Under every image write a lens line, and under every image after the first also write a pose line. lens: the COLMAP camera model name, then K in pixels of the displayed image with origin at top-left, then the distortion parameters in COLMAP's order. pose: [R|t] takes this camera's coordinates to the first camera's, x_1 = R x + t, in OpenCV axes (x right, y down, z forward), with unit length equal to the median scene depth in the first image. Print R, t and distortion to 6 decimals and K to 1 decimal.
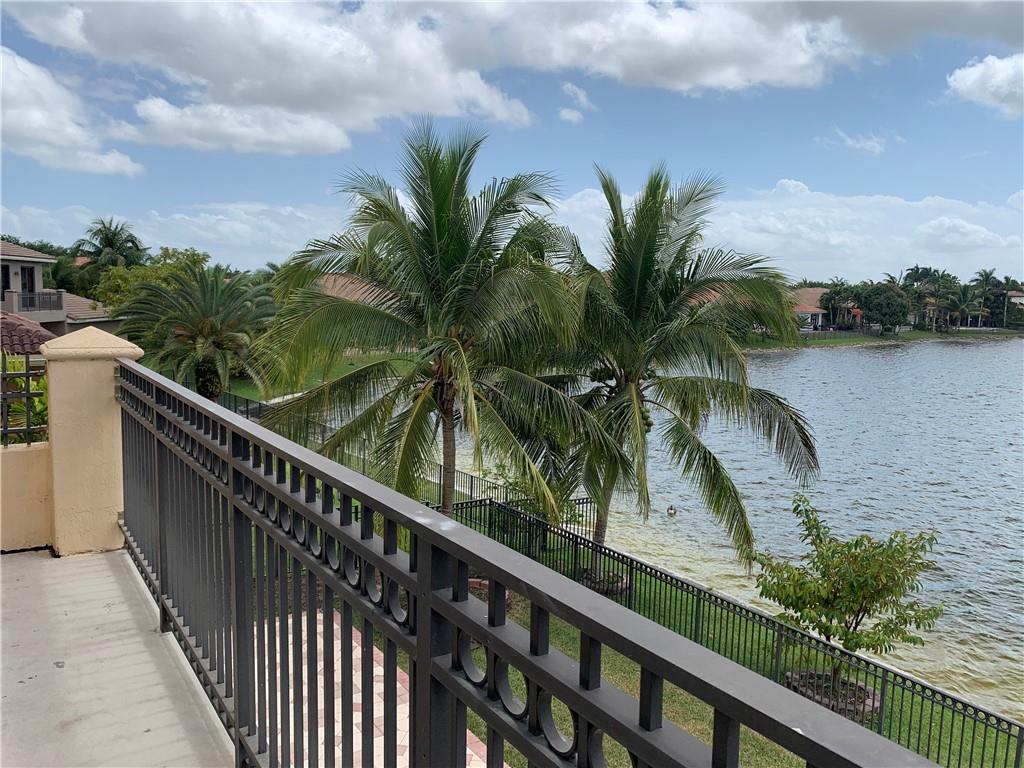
lens RADIAL K [[787.4, 0, 512.0], [0, 787.4, 384.0], [0, 0, 1]] dist [0.005559, -0.000416]
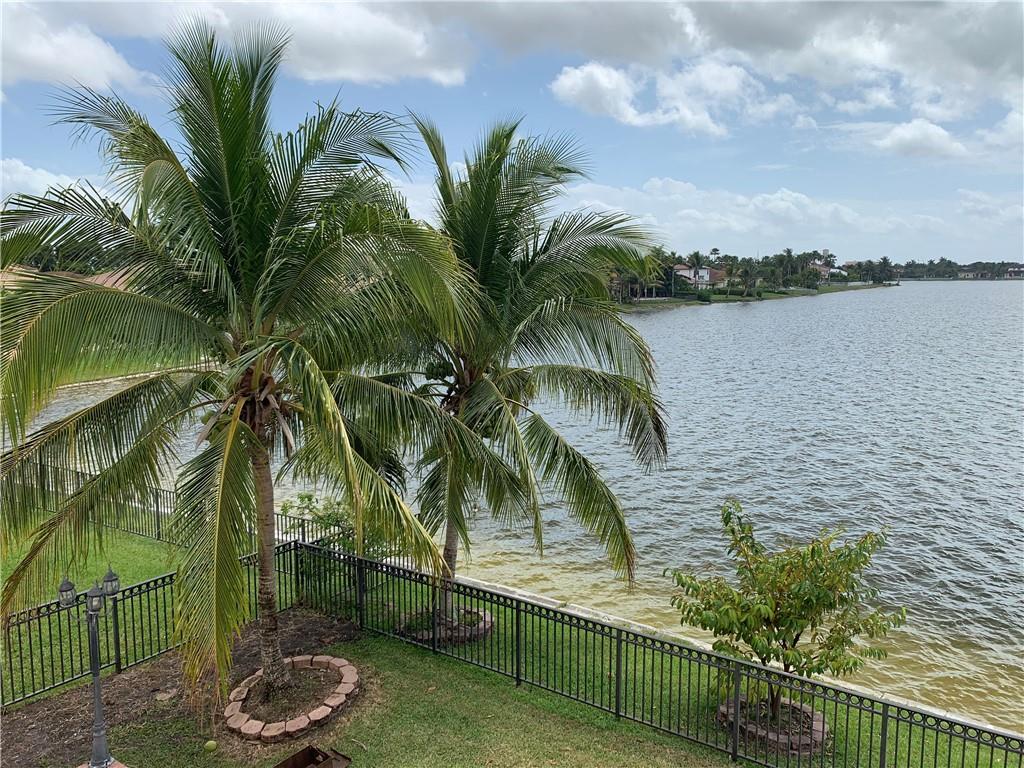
lens RADIAL K [[830.0, 0, 512.0], [0, 830.0, 384.0], [0, 0, 1]] dist [0.039446, -0.002489]
pose [[0.937612, -0.076105, 0.339251, -0.115268], [0.070569, 0.997096, 0.028644, -0.018274], [-0.340445, -0.002916, 0.940260, 0.203782]]
